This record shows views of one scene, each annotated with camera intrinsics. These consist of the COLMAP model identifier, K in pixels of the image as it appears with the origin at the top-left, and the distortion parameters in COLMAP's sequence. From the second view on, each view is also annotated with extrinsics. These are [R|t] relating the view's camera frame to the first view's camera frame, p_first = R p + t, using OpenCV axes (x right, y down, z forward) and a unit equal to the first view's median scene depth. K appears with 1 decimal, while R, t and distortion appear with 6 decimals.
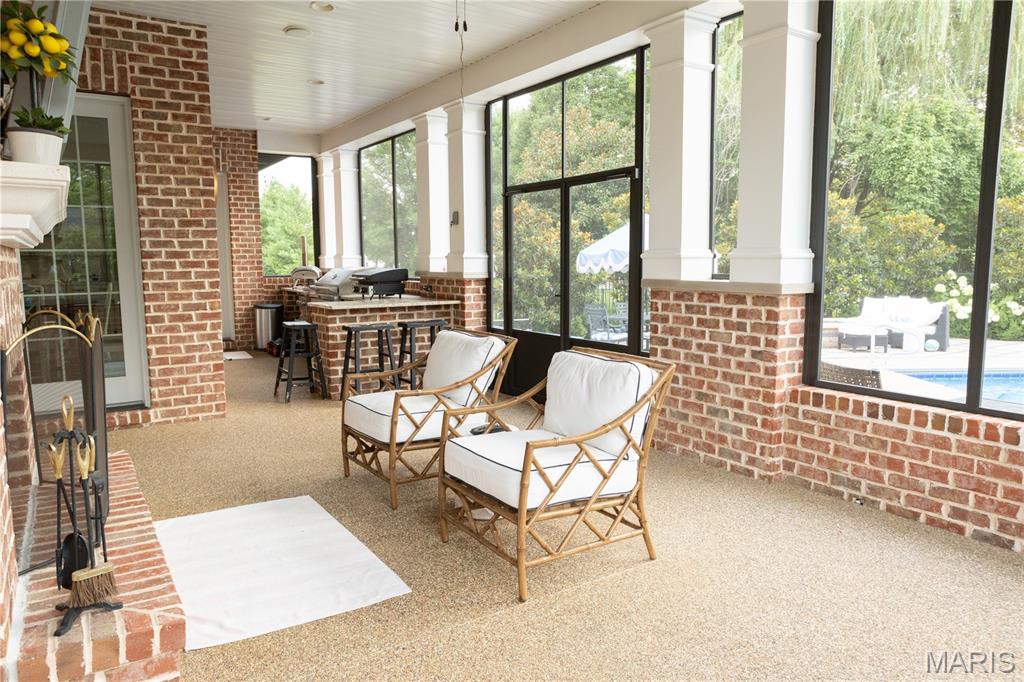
lens RADIAL K [[693.7, 0, 510.0], [0, 693.7, 339.3], [0, 0, 1]] dist [-0.016379, 0.006171]
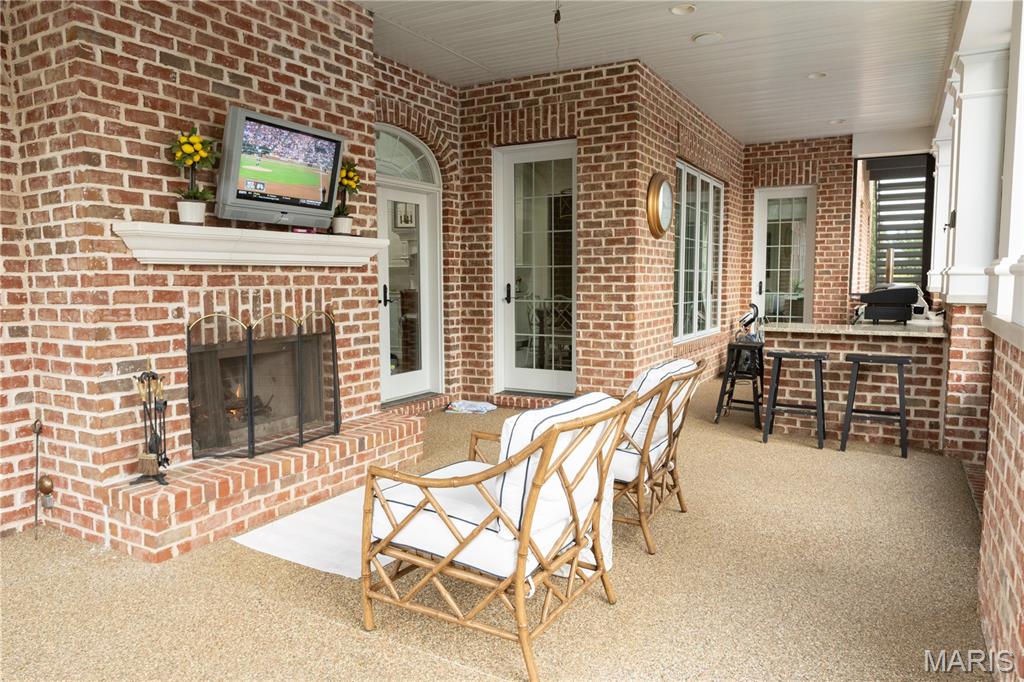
lens RADIAL K [[693.7, 0, 509.7], [0, 693.7, 340.5], [0, 0, 1]] dist [-0.016379, 0.006171]
pose [[0.454922, 0.087564, -0.886216, 0.456888], [-0.105722, 0.993427, 0.043887, -0.041138], [0.884234, 0.073727, 0.461189, 0.347434]]
